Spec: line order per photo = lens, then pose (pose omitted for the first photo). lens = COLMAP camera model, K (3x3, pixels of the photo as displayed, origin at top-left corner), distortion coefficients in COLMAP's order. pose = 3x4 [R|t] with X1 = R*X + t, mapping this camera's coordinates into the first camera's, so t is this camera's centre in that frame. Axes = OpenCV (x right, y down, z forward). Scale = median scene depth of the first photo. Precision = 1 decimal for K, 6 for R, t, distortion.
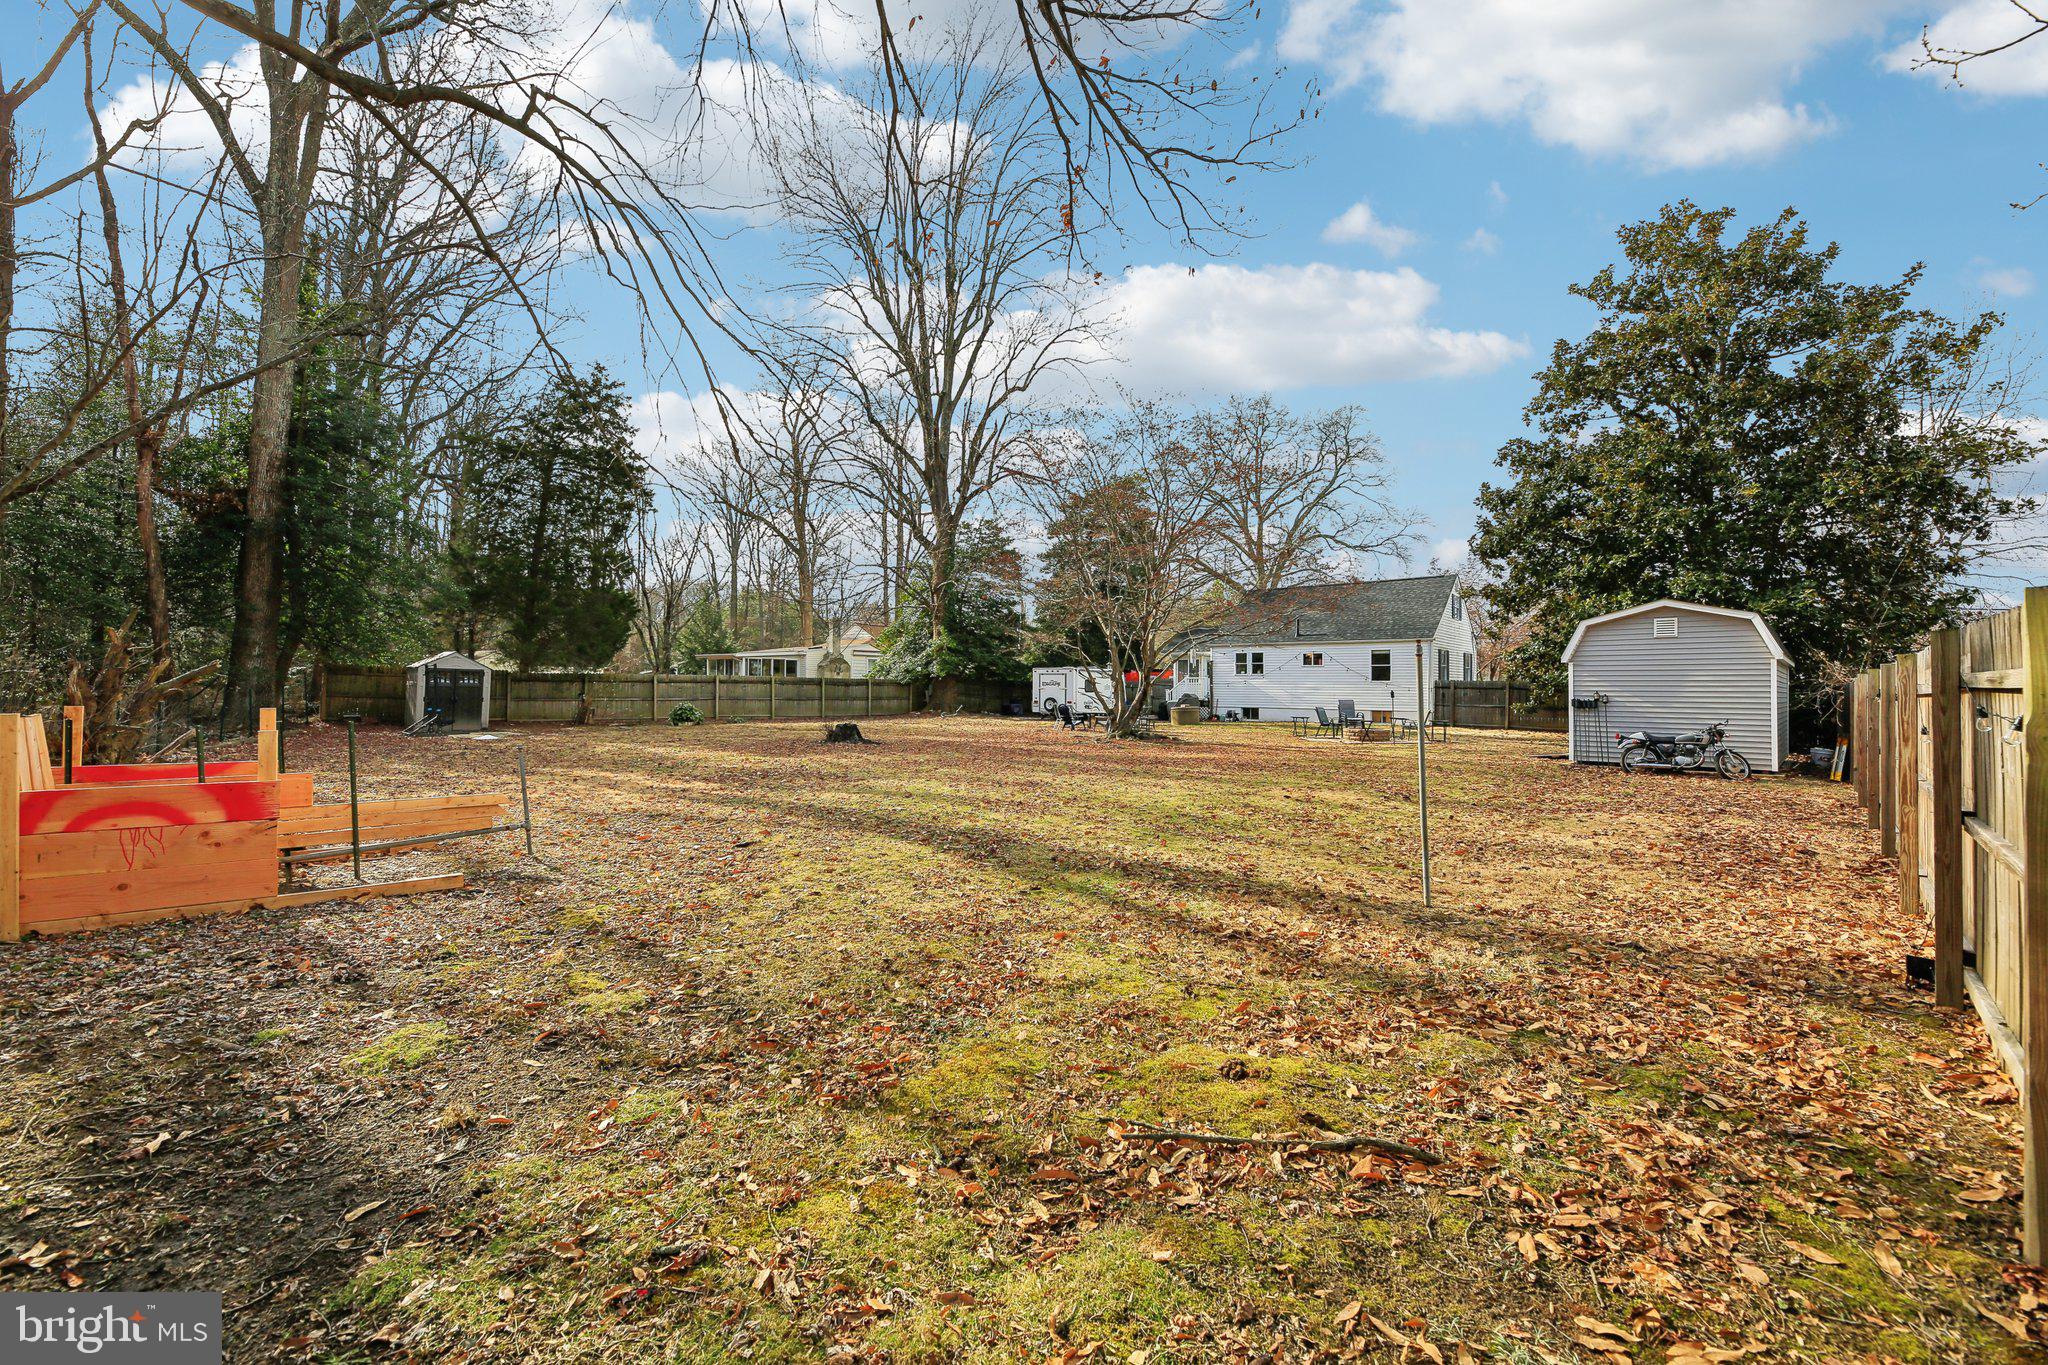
lens RADIAL K [[849.8, 0, 1026.0], [0, 849.8, 687.2], [0, 0, 1]] dist [0.011695, -0.002583]
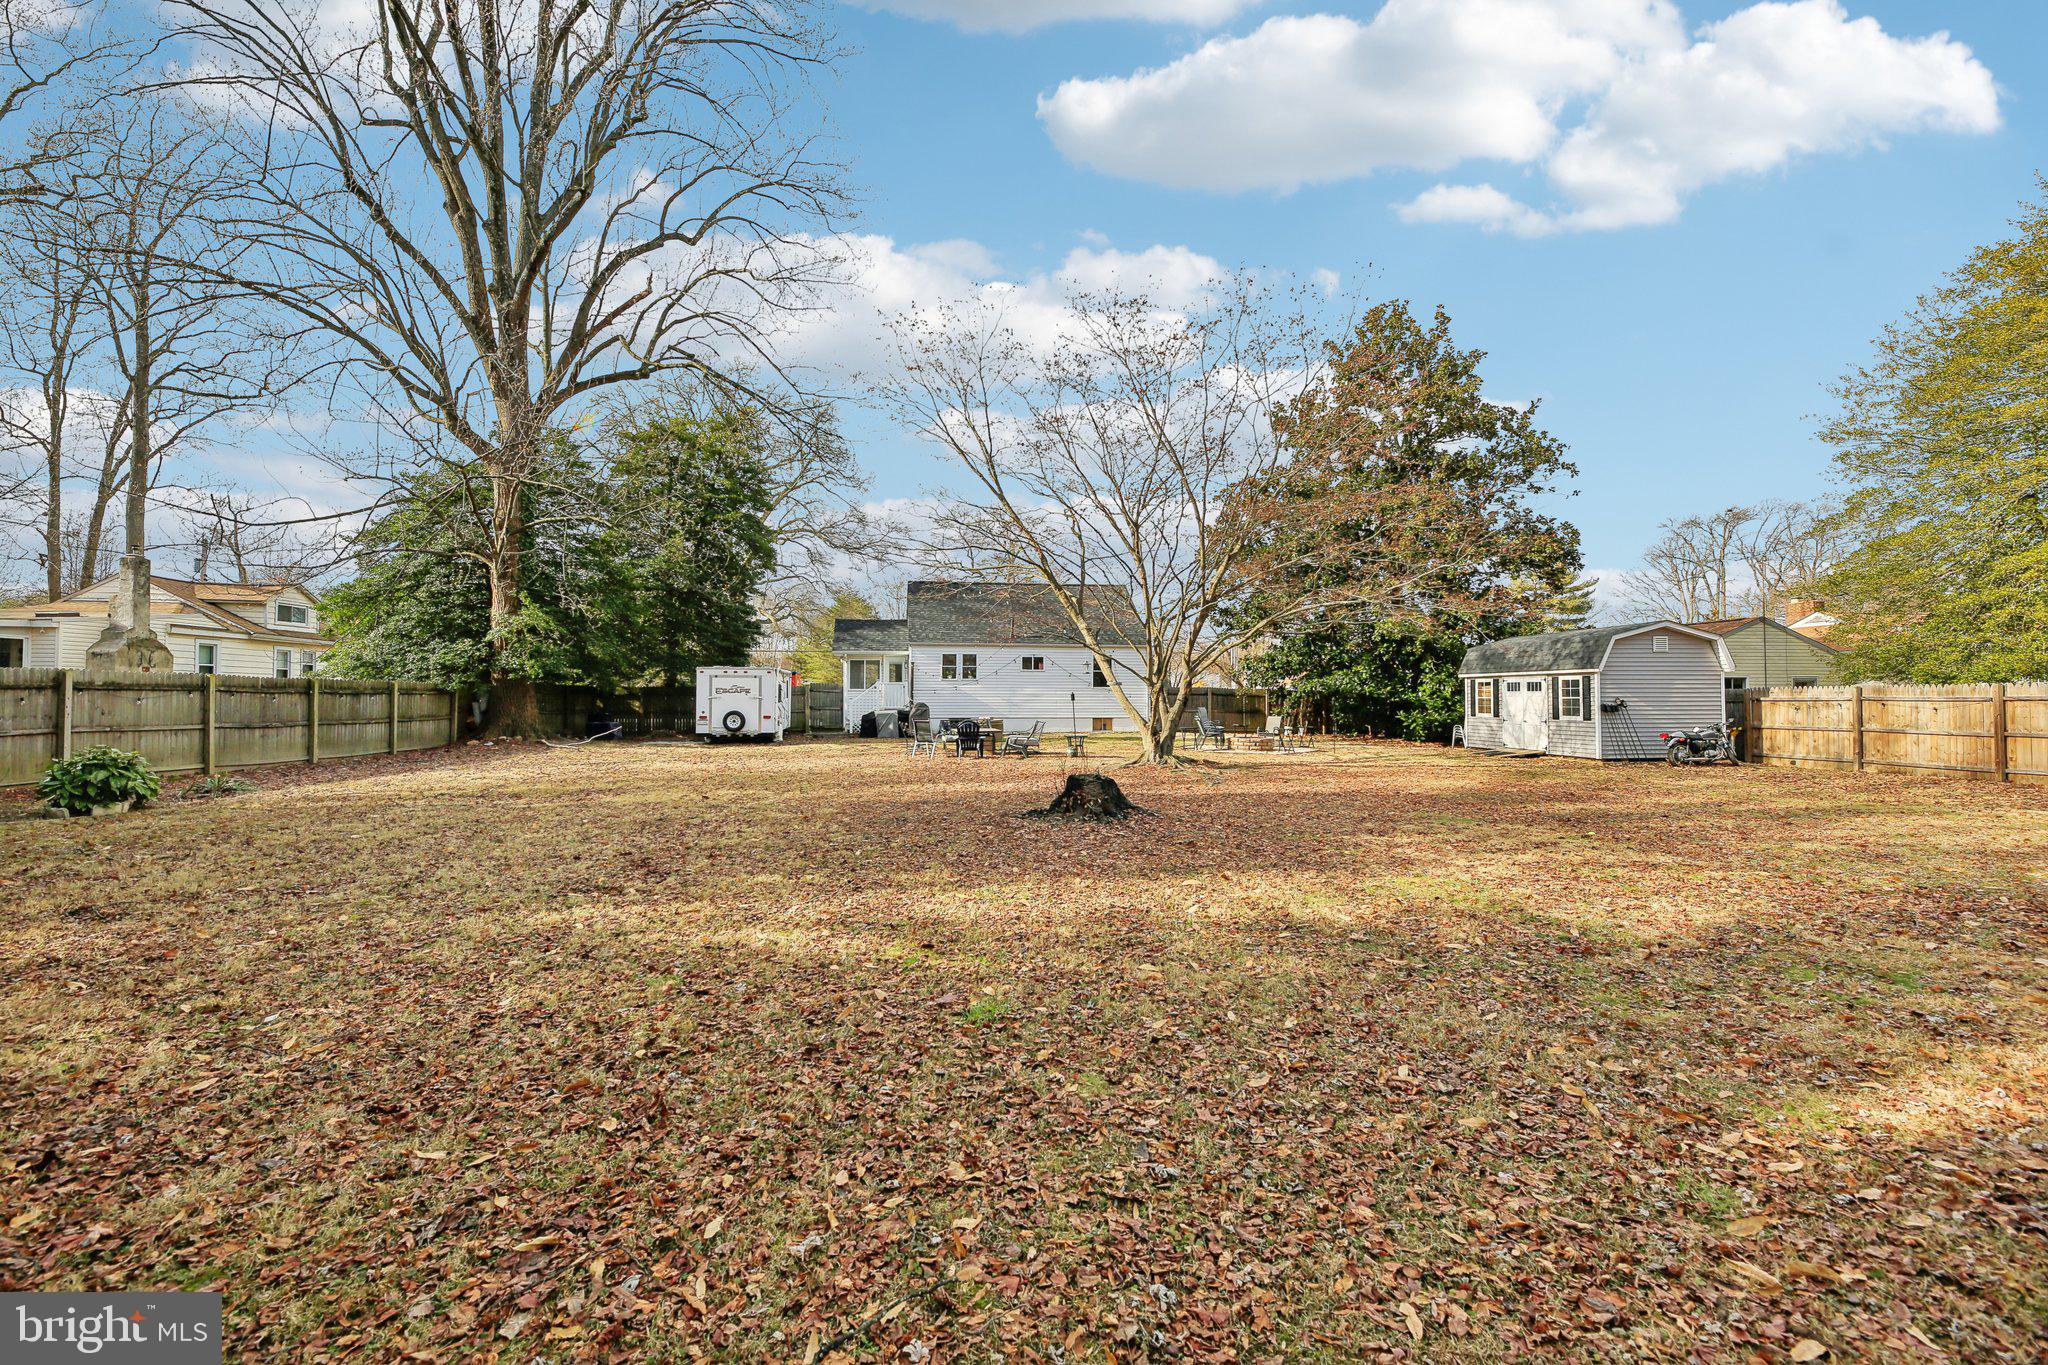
lens RADIAL K [[849.8, 0, 1019.7], [0, 849.8, 682.7], [0, 0, 1]] dist [0.011695, -0.002583]
pose [[0.663636, 0.006611, 0.748026, -0.335657], [0.002904, 0.999931, -0.011414, -0.001713], [-0.748050, 0.009747, 0.663571, 0.388497]]
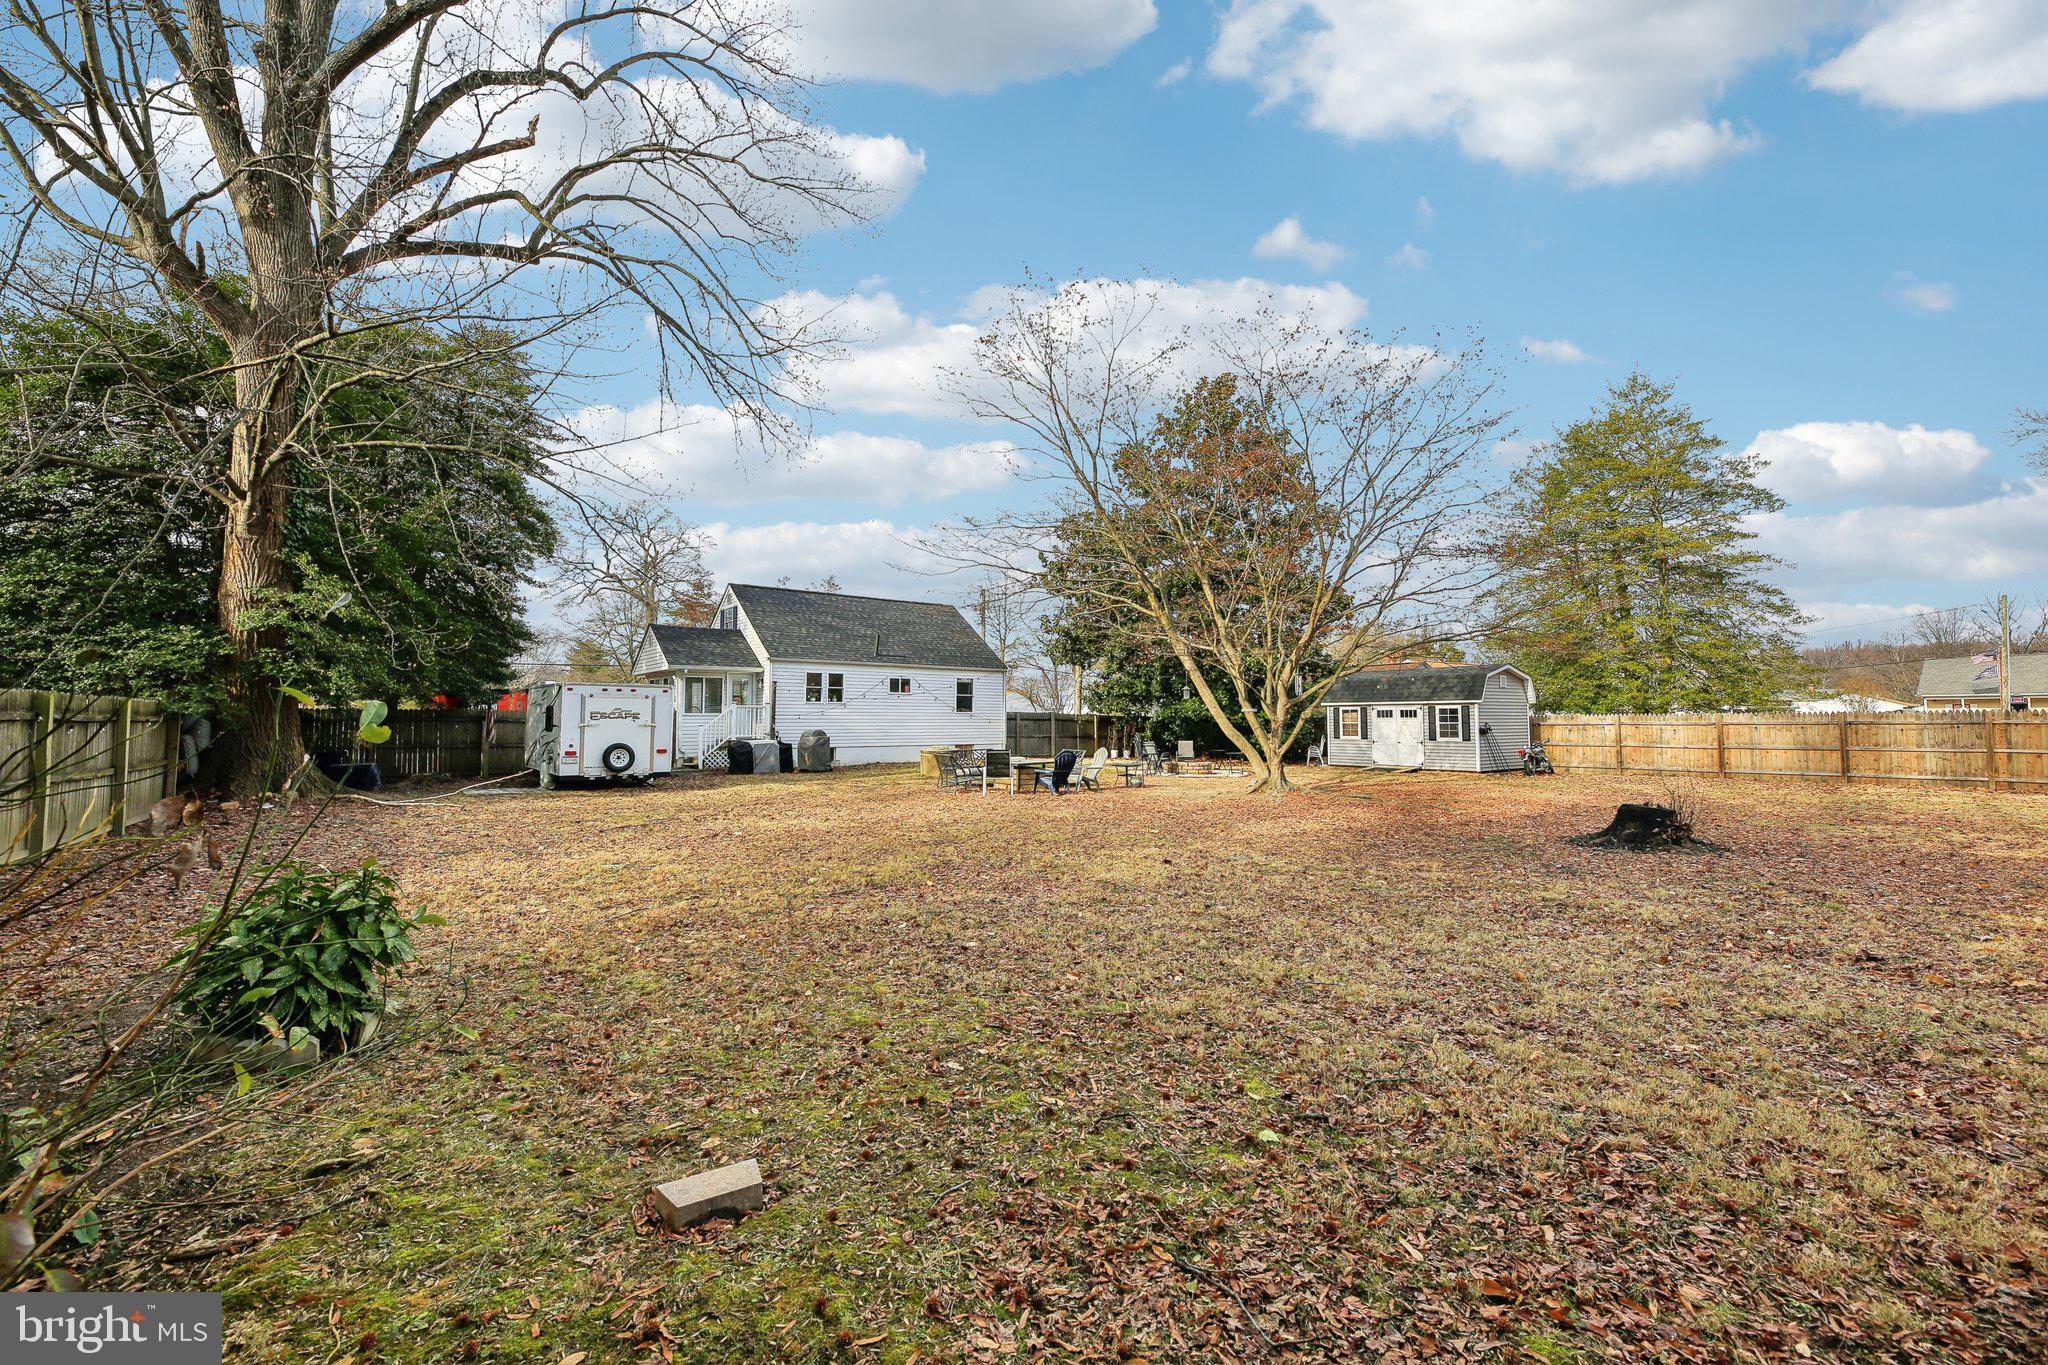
lens RADIAL K [[849.8, 0, 1029.6], [0, 849.8, 676.6], [0, 0, 1]] dist [0.011695, -0.002583]
pose [[0.191053, 0.044390, 0.980575, -0.421376], [0.001311, 0.998964, -0.045478, -0.003673], [-0.981579, 0.009975, 0.190797, 0.687712]]
